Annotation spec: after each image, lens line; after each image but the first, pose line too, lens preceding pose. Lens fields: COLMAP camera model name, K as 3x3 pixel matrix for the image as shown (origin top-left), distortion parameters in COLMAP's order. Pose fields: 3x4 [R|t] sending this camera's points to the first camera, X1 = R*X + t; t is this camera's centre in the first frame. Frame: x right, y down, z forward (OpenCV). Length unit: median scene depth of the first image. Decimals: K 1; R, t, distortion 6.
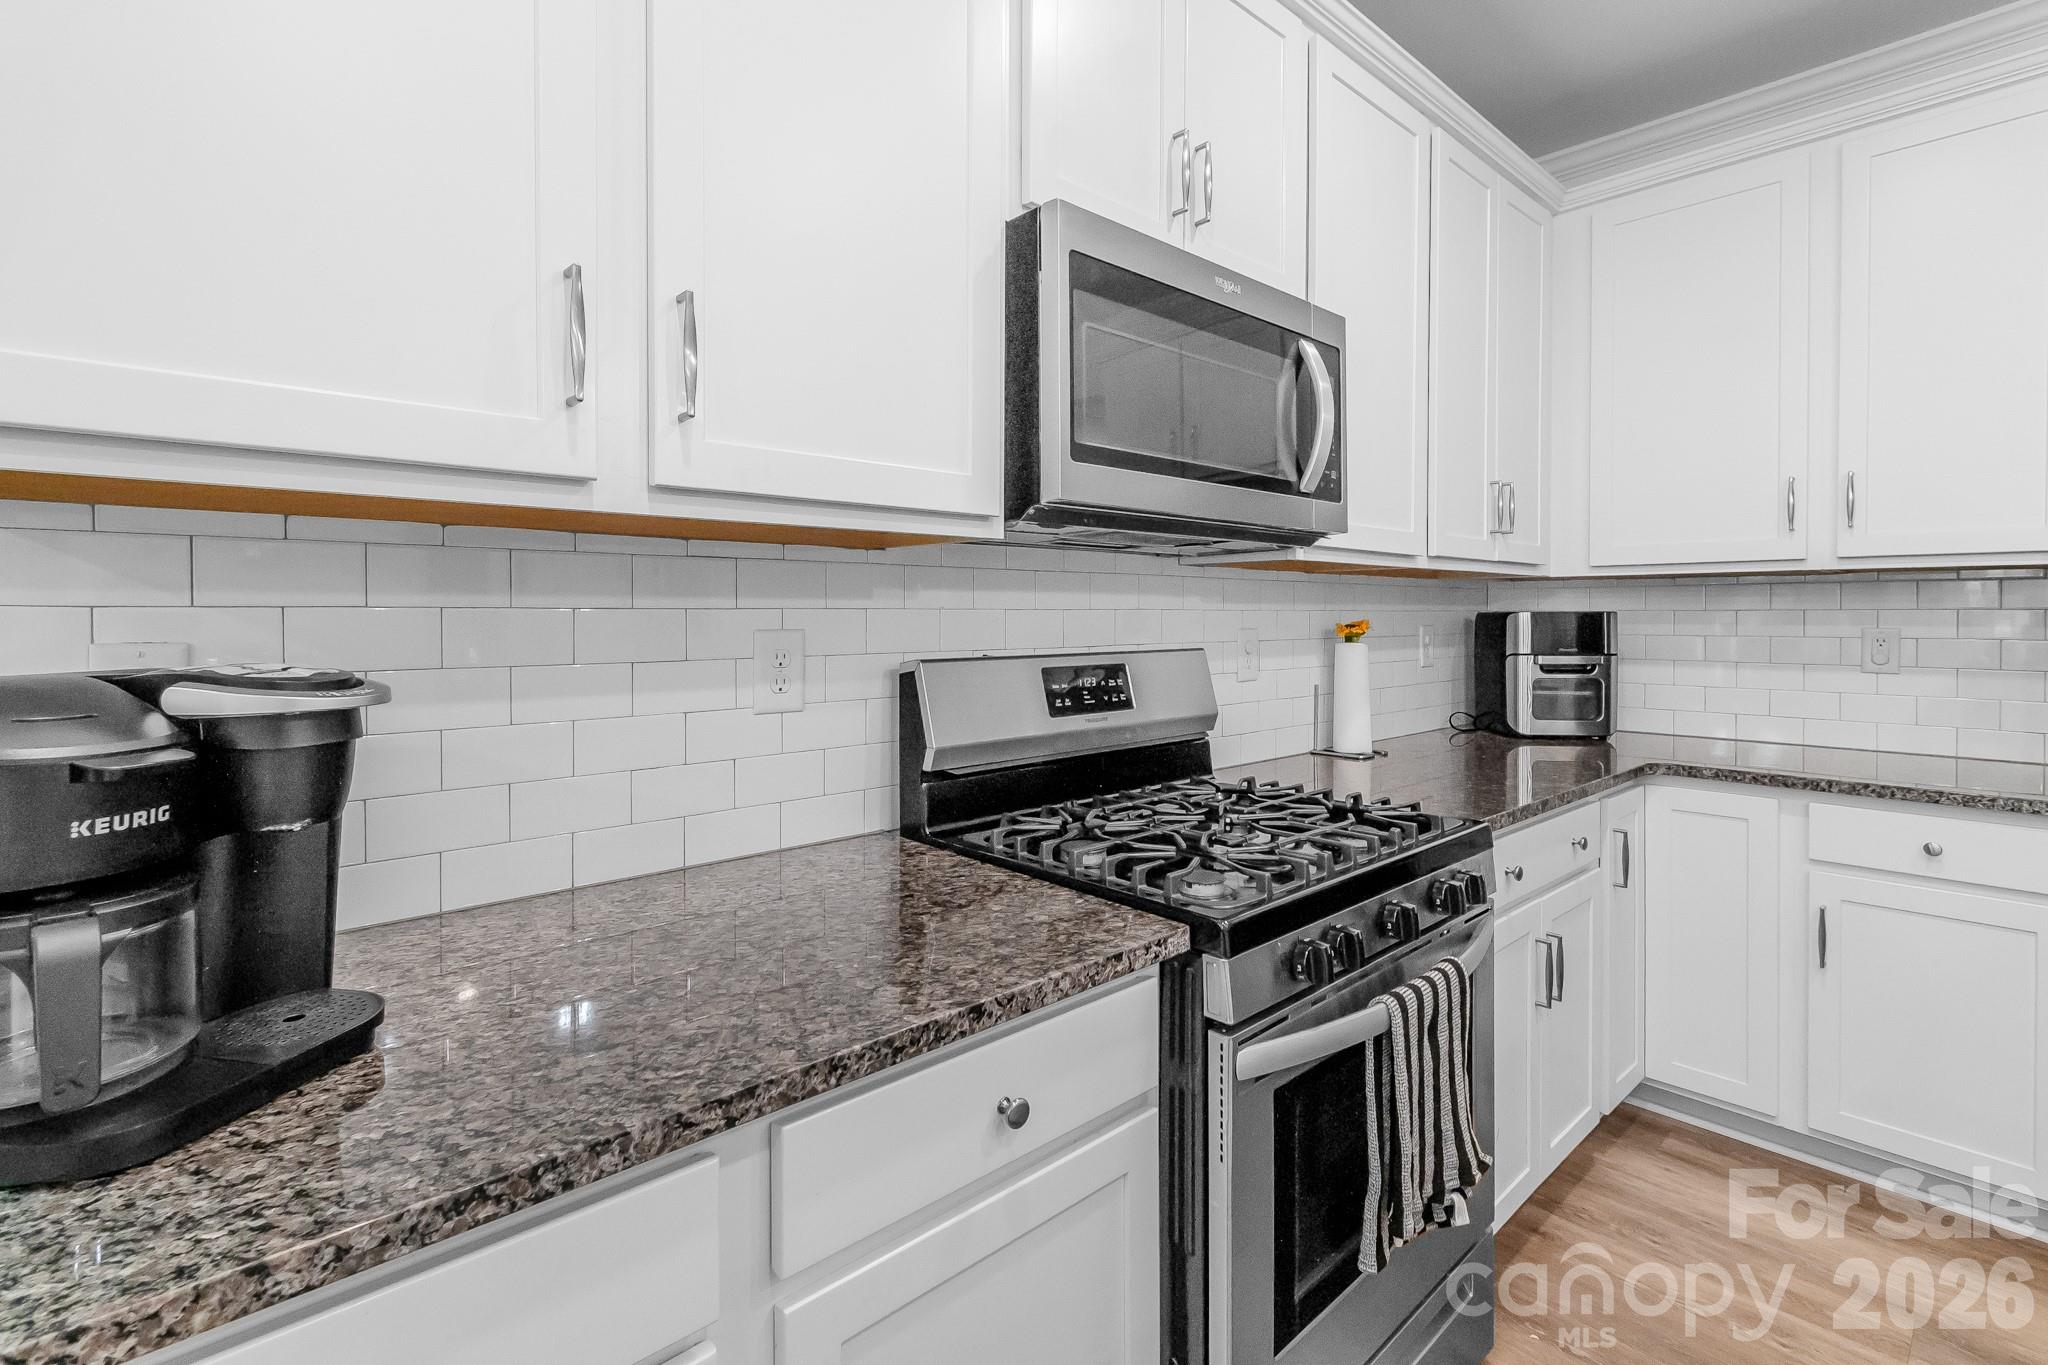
lens RADIAL K [[938.0, 0, 1019.6], [0, 938.0, 621.6], [0, 0, 1]] dist [0.004463, 0.000490]
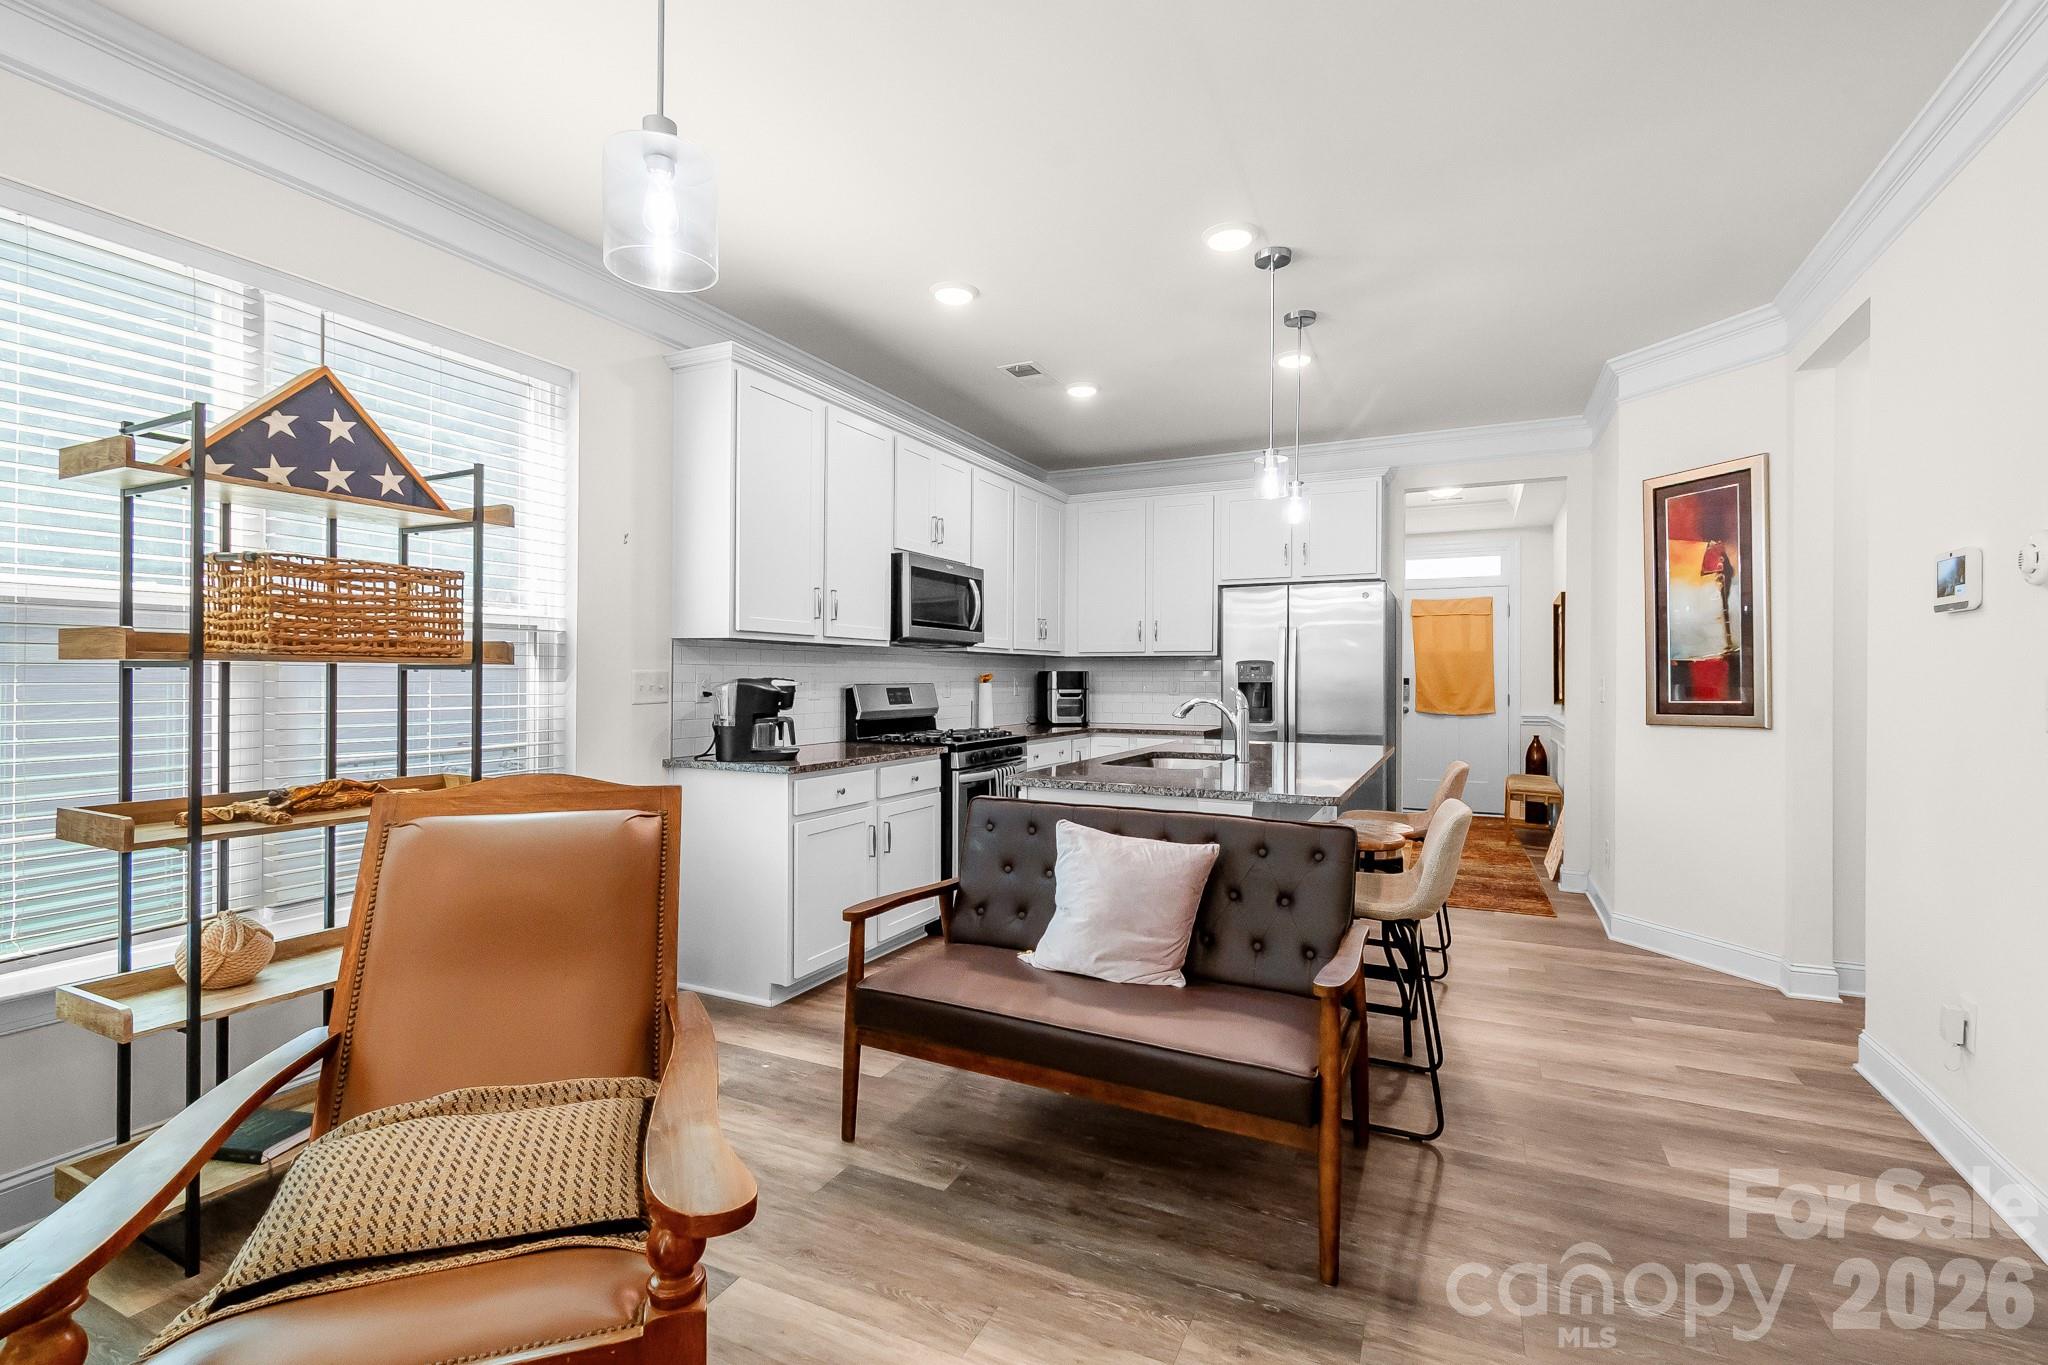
lens RADIAL K [[918.0, 0, 1027.9], [0, 918.0, 677.9], [0, 0, 1]] dist [0.010743, -0.008003]
pose [[0.925581, 0.003447, 0.378534, -0.641410], [-0.000563, 0.999970, -0.007729, 0.039390], [-0.378549, 0.006941, 0.925555, -1.791824]]
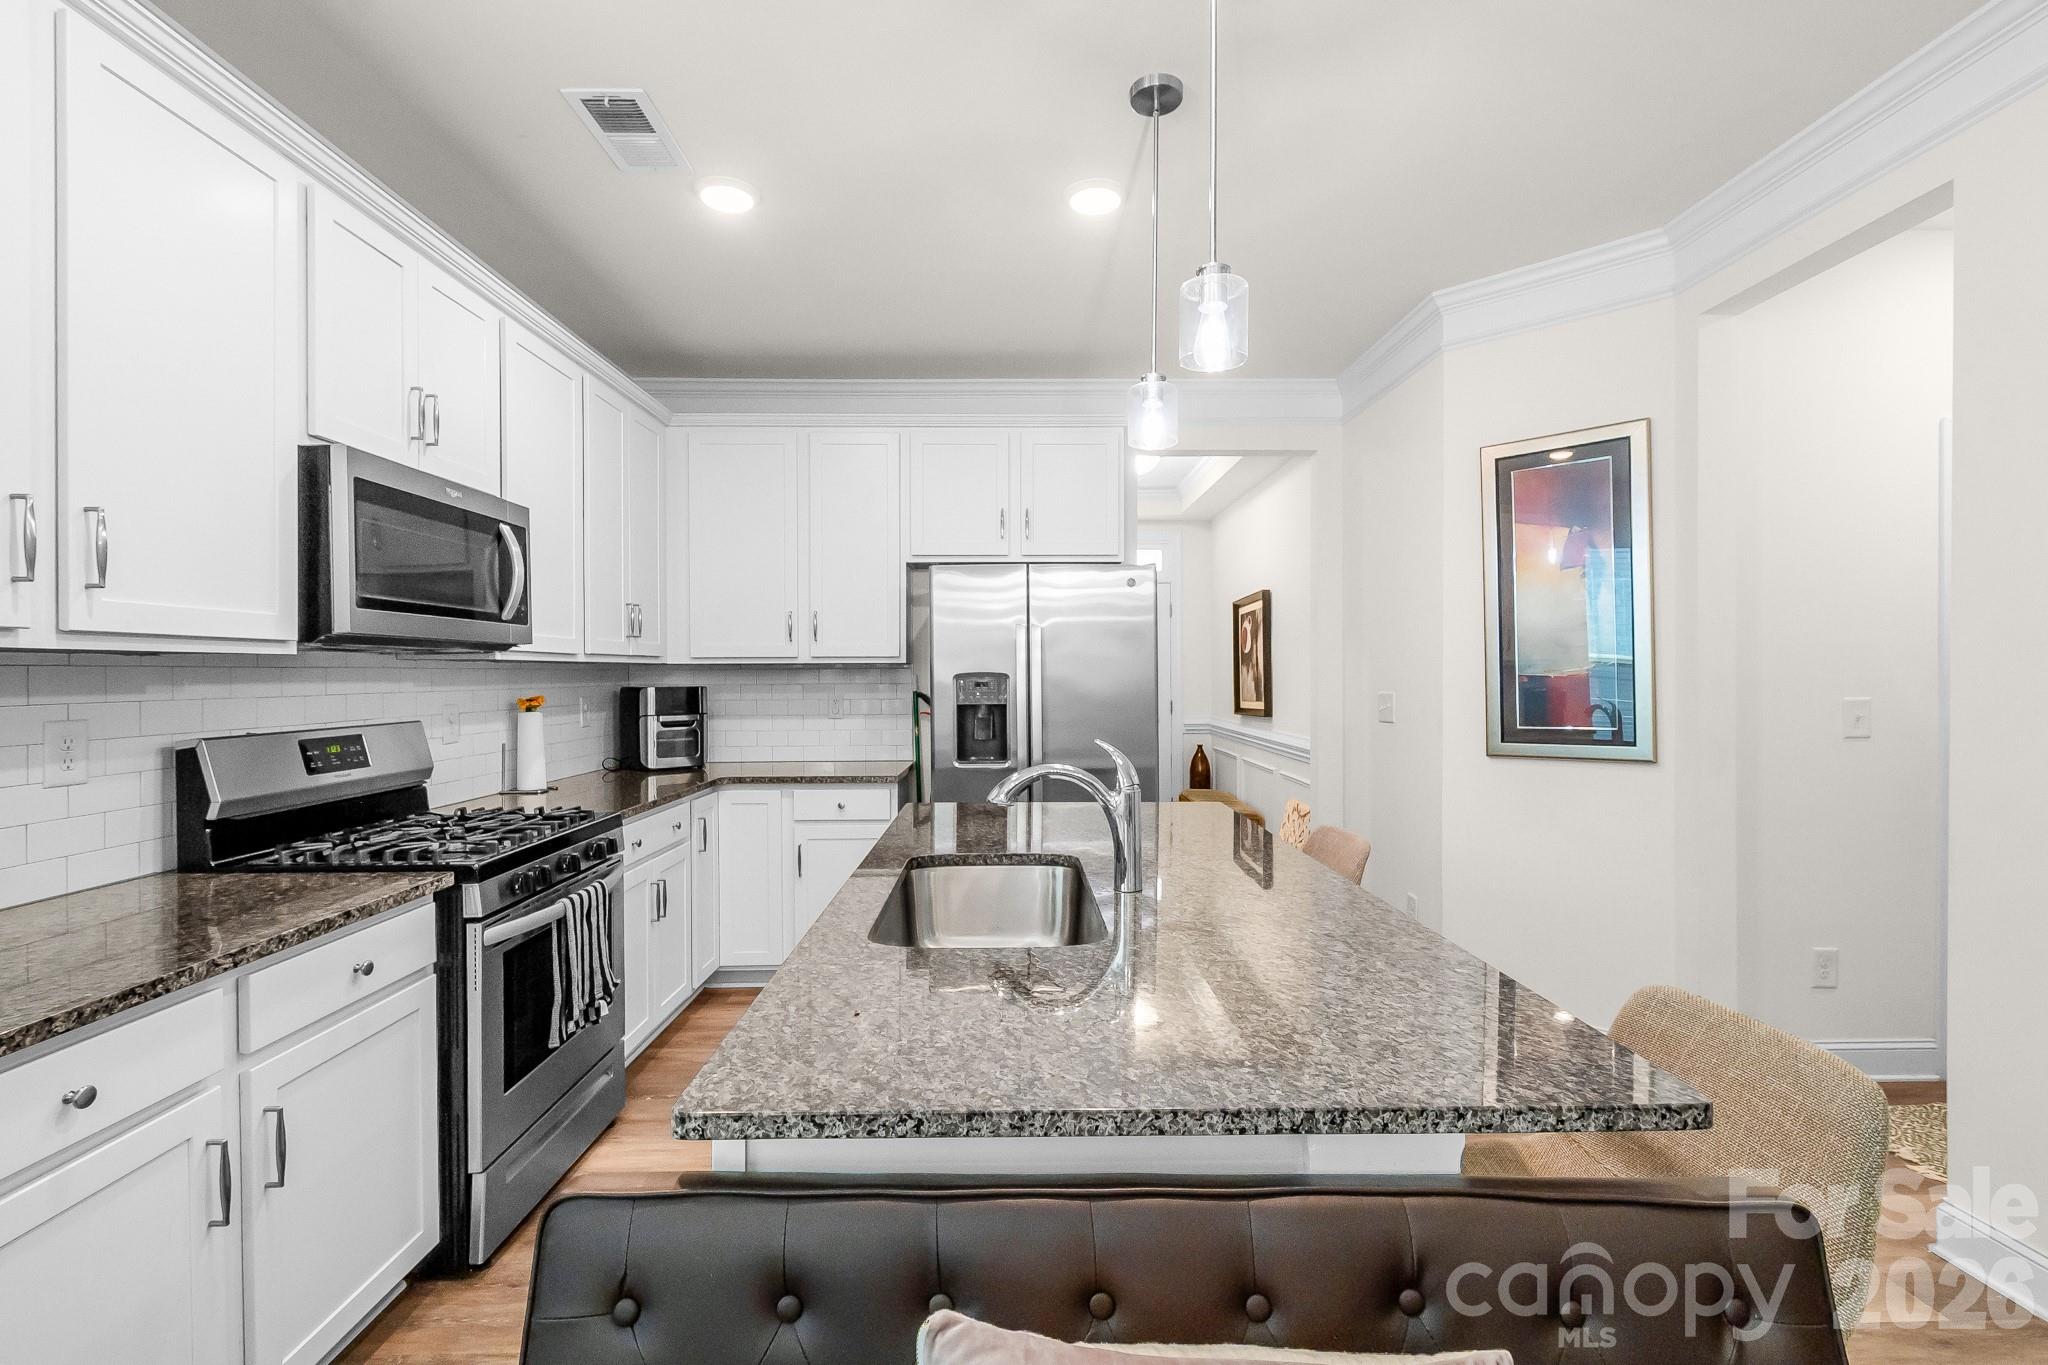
lens RADIAL K [[918.0, 0, 1027.9], [0, 918.0, 677.9], [0, 0, 1]] dist [0.010743, -0.008003]
pose [[0.655506, -0.006639, 0.755161, -0.289786], [0.009945, 0.999951, 0.000159, -0.031137], [-0.755125, 0.007406, 0.655539, -0.682262]]
